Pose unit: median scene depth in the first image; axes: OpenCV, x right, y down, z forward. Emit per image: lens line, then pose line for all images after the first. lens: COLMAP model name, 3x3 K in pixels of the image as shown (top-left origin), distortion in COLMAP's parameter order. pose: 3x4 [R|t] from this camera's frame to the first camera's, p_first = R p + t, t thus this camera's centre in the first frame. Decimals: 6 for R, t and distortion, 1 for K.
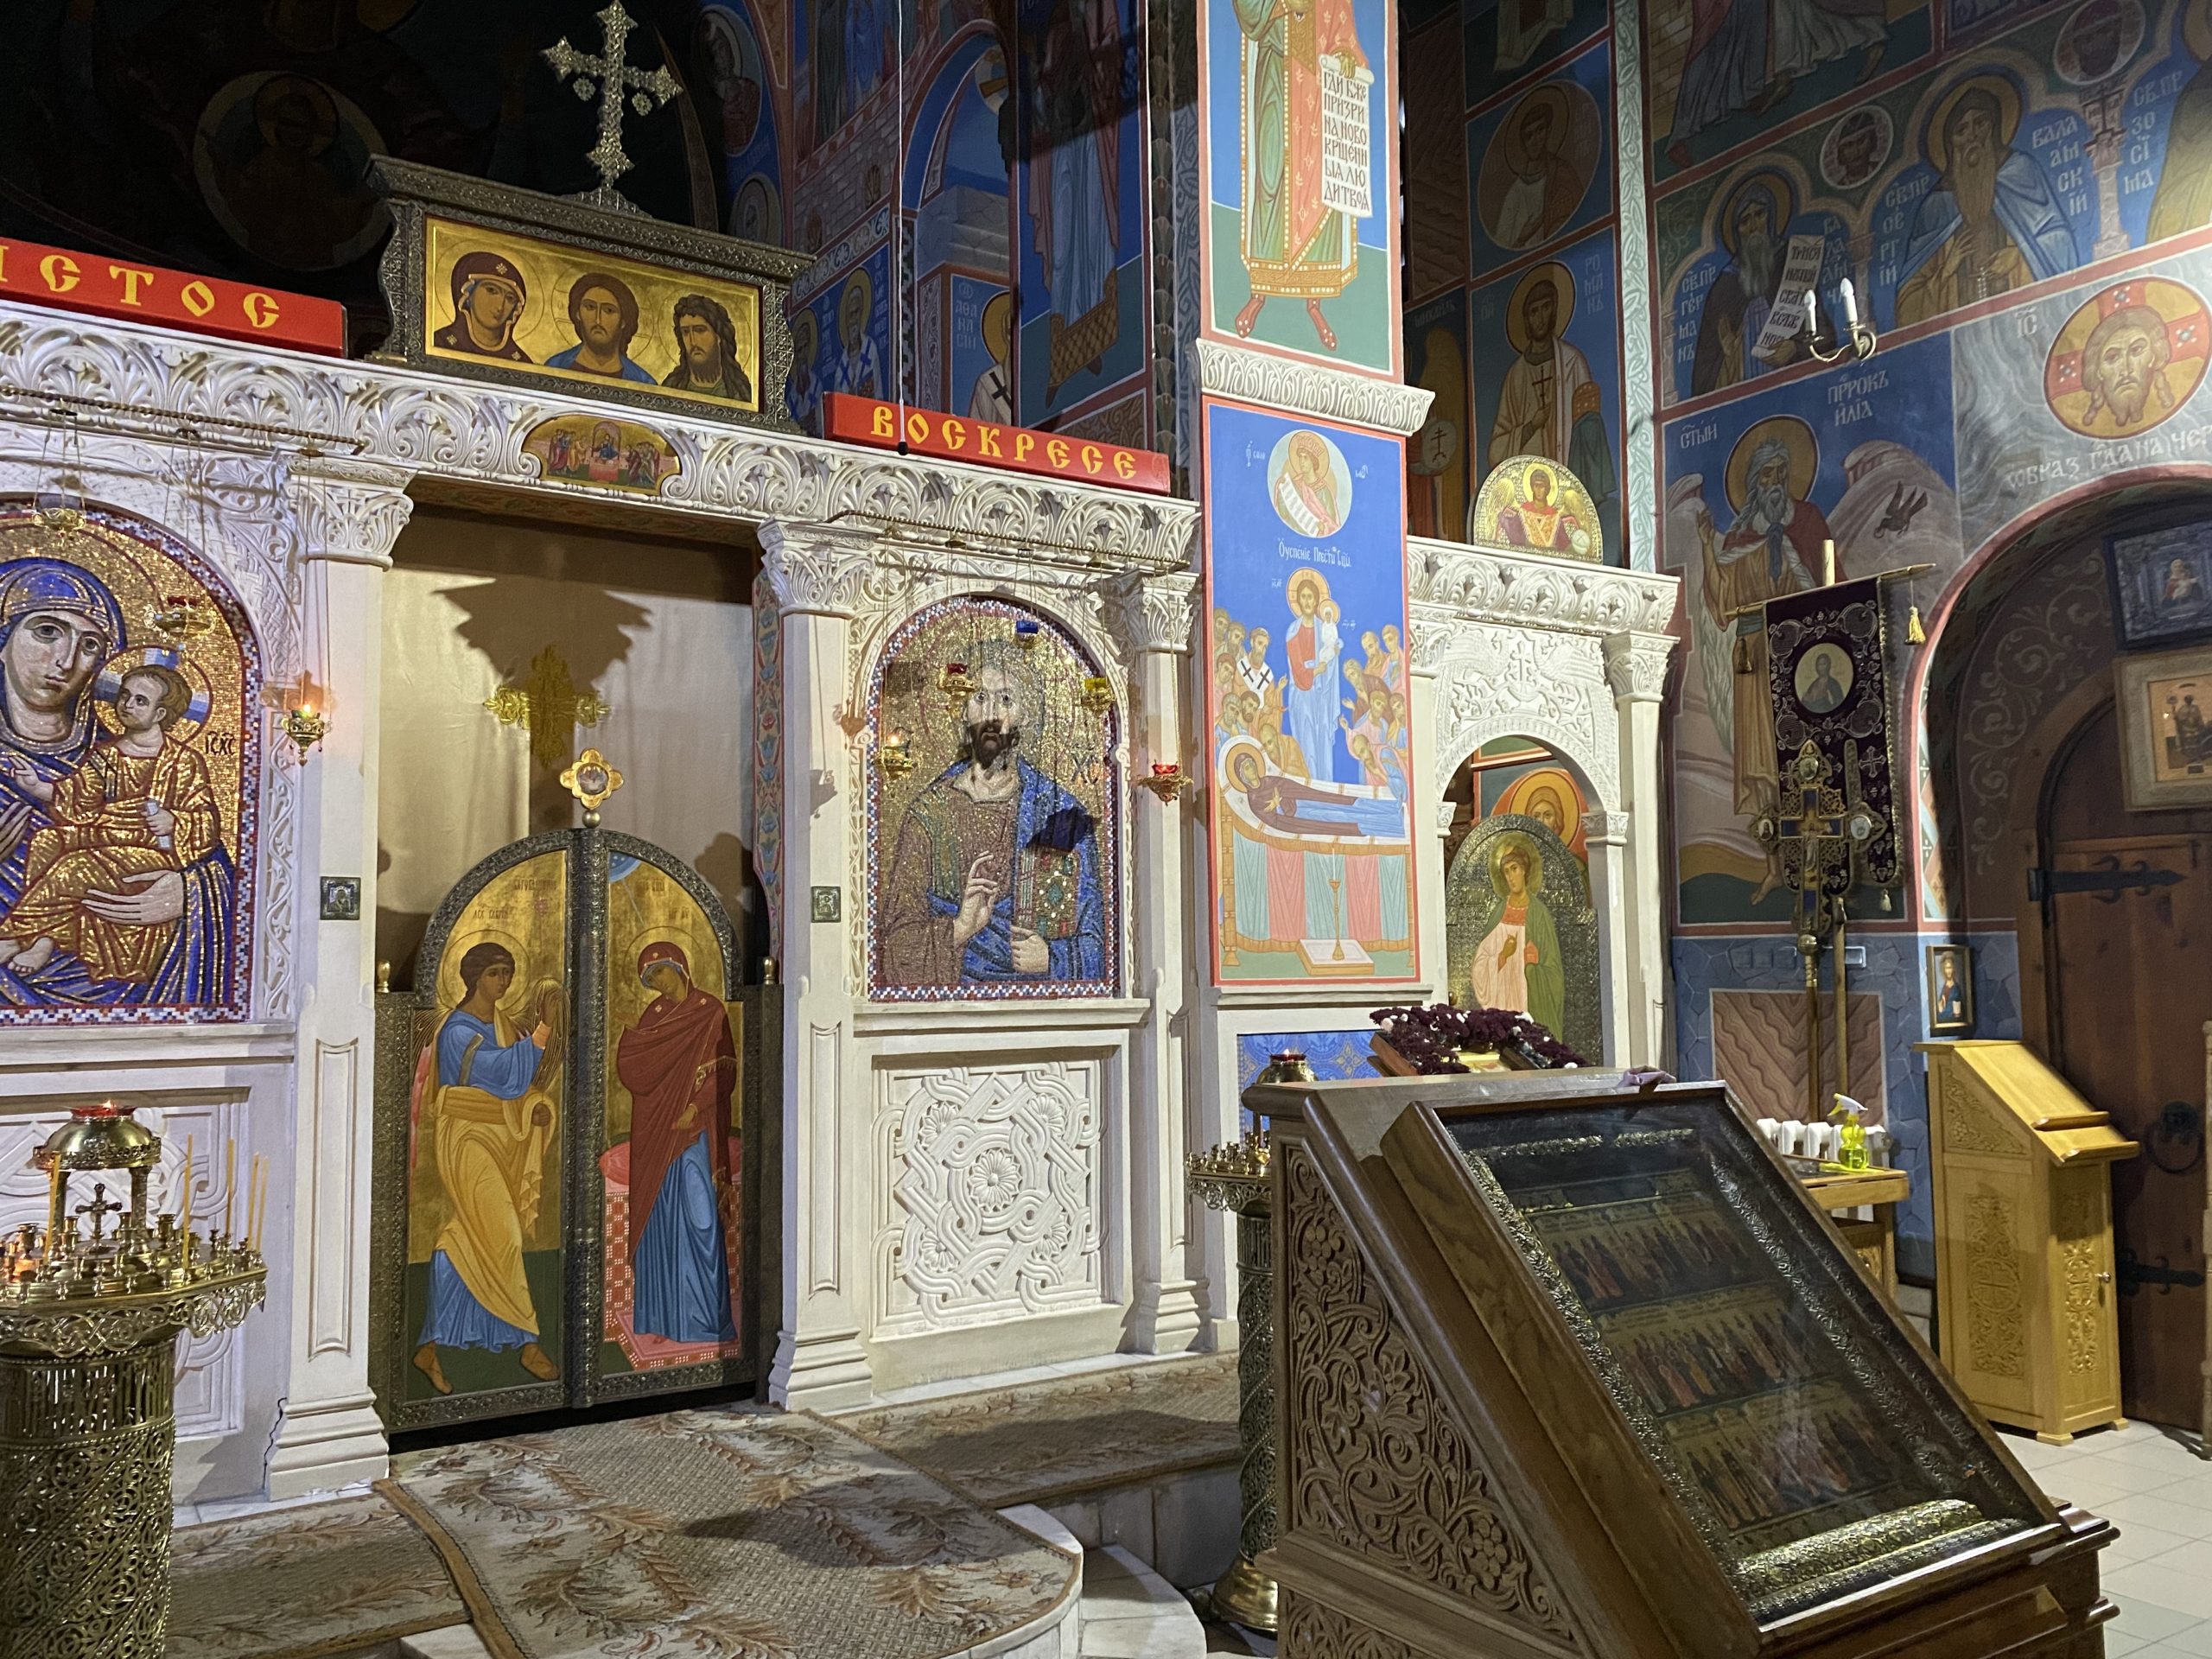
lens RADIAL K [[1694.7, 0, 1106.0], [0, 1694.7, 829.5], [0, 0, 1]] dist [0.034609, -0.031237]
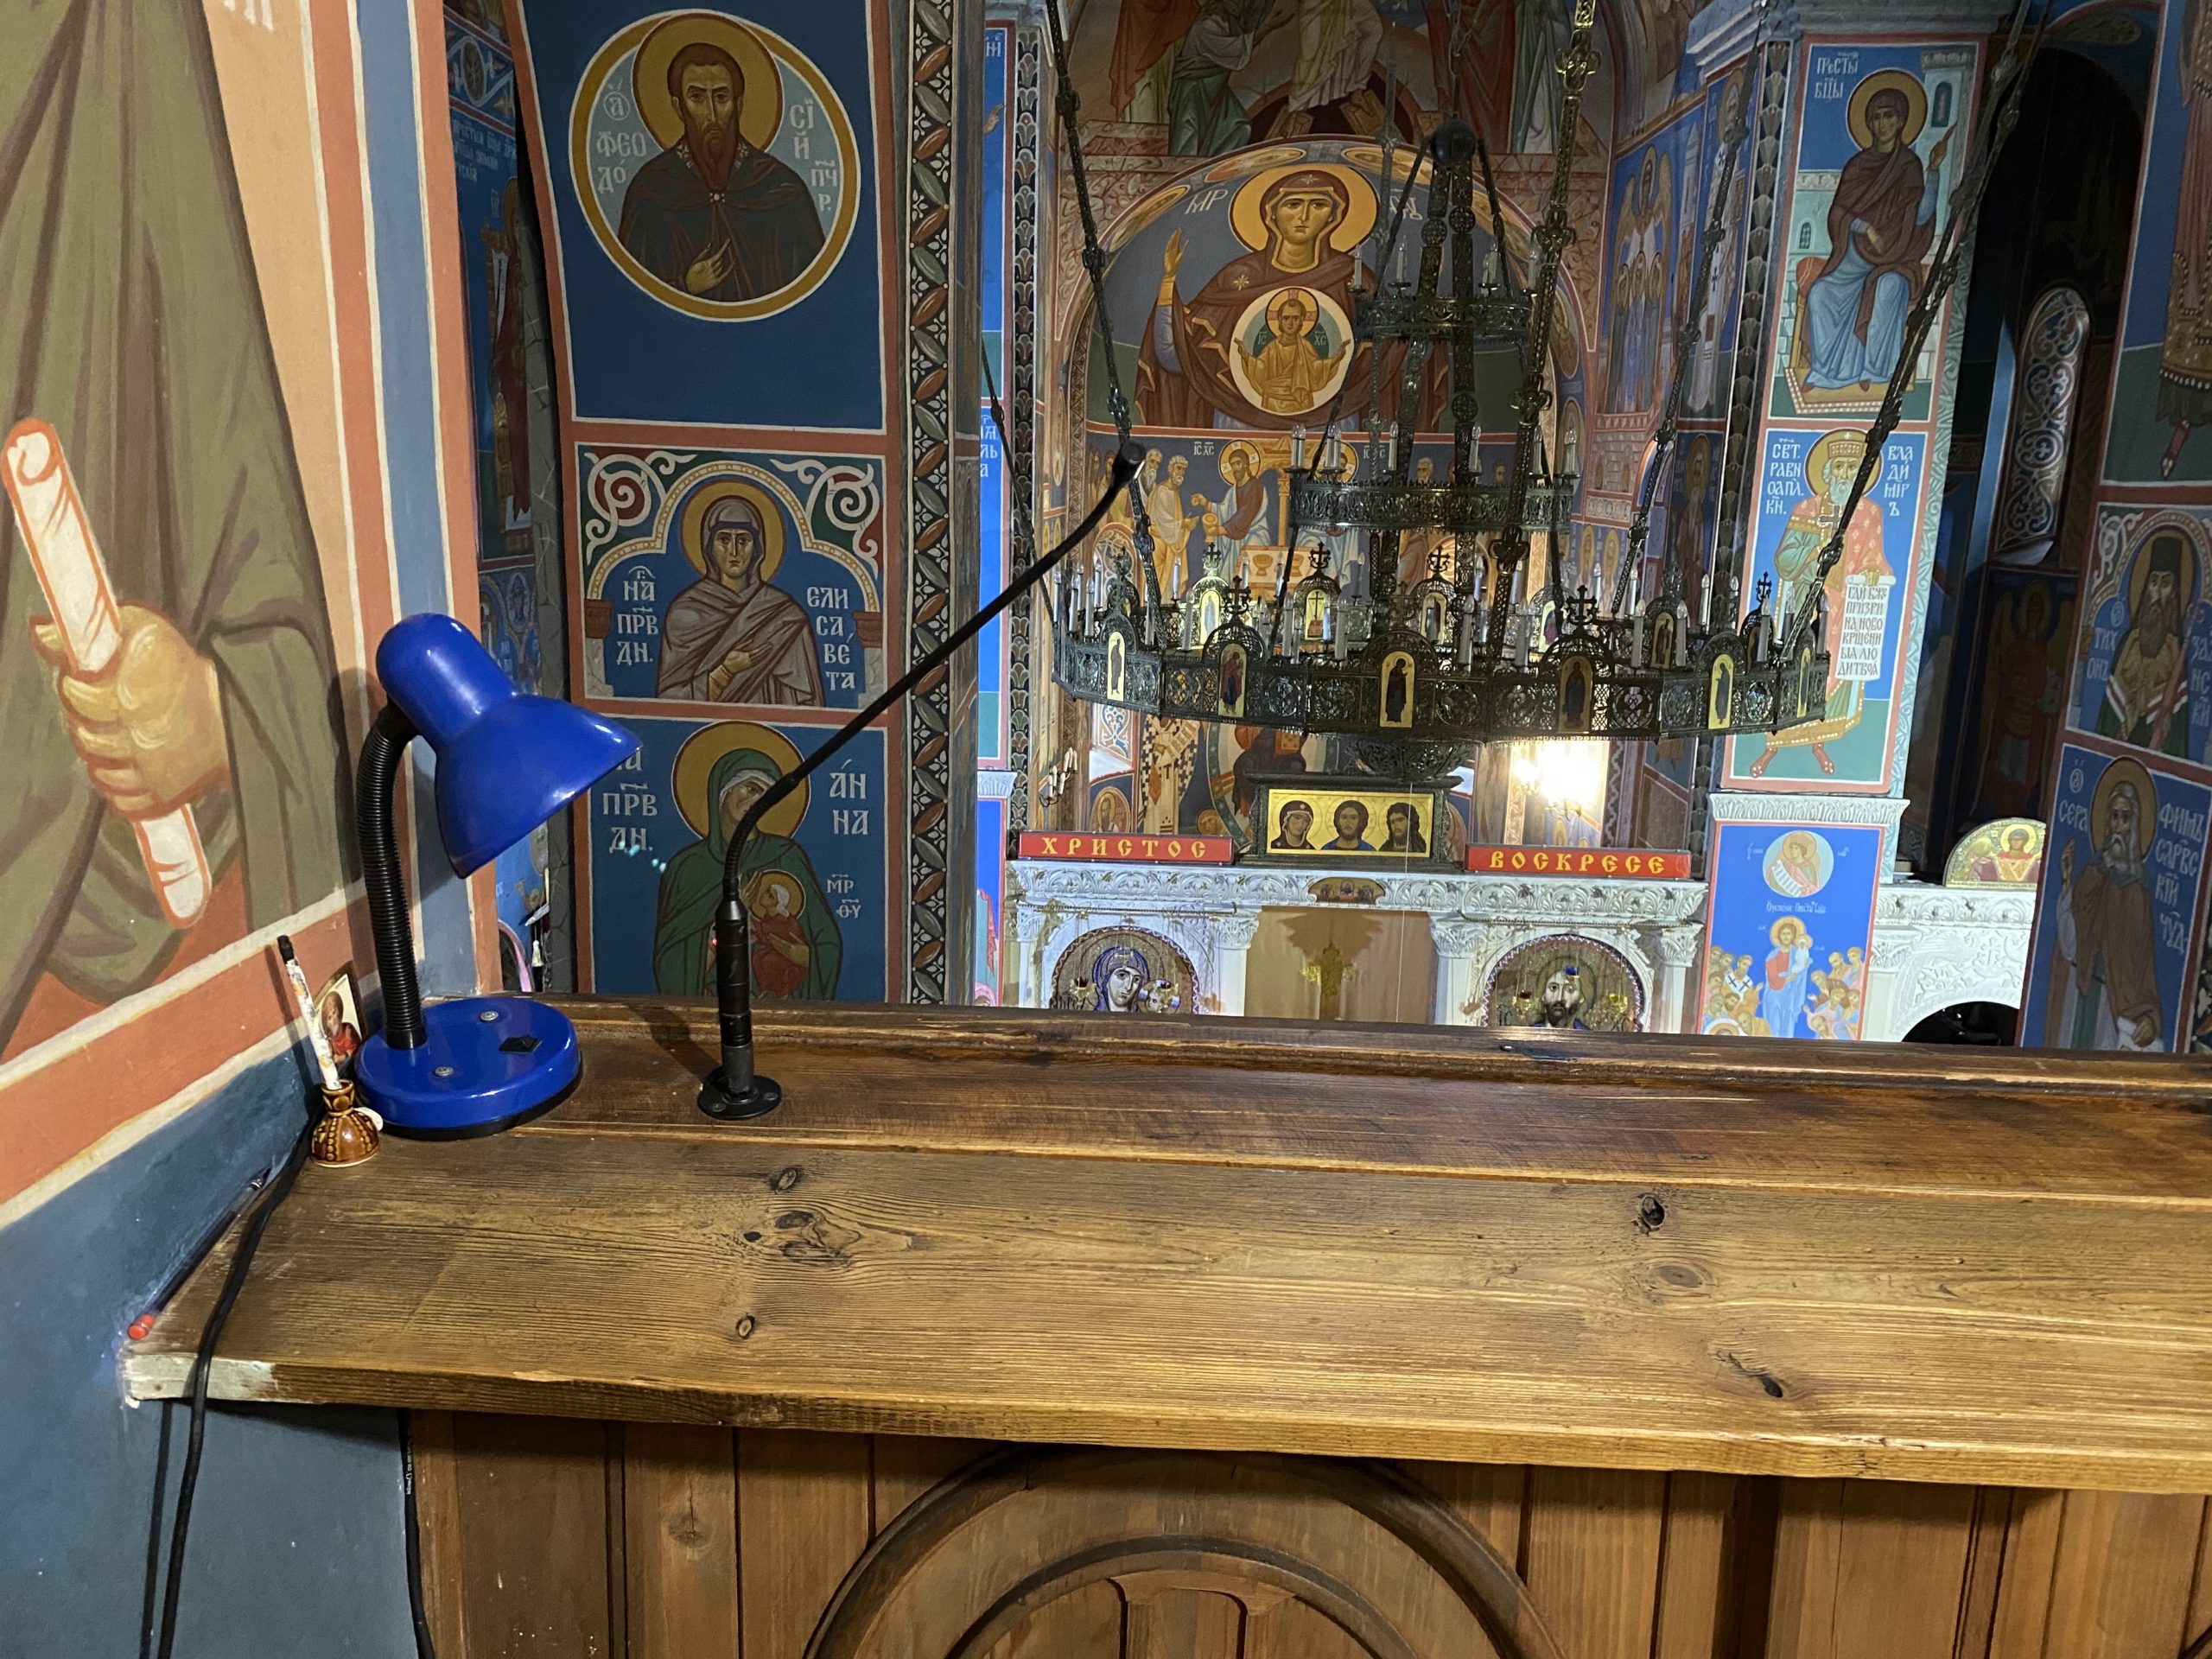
lens RADIAL K [[1685.4, 0, 1106.0], [0, 1685.4, 829.5], [0, 0, 1]] dist [0.152958, -0.362167]
pose [[0.822331, 0.151700, -0.548415, 0.500383], [0.010971, 0.959400, 0.281837, -0.752923], [0.568904, -0.237780, 0.787280, -0.662175]]
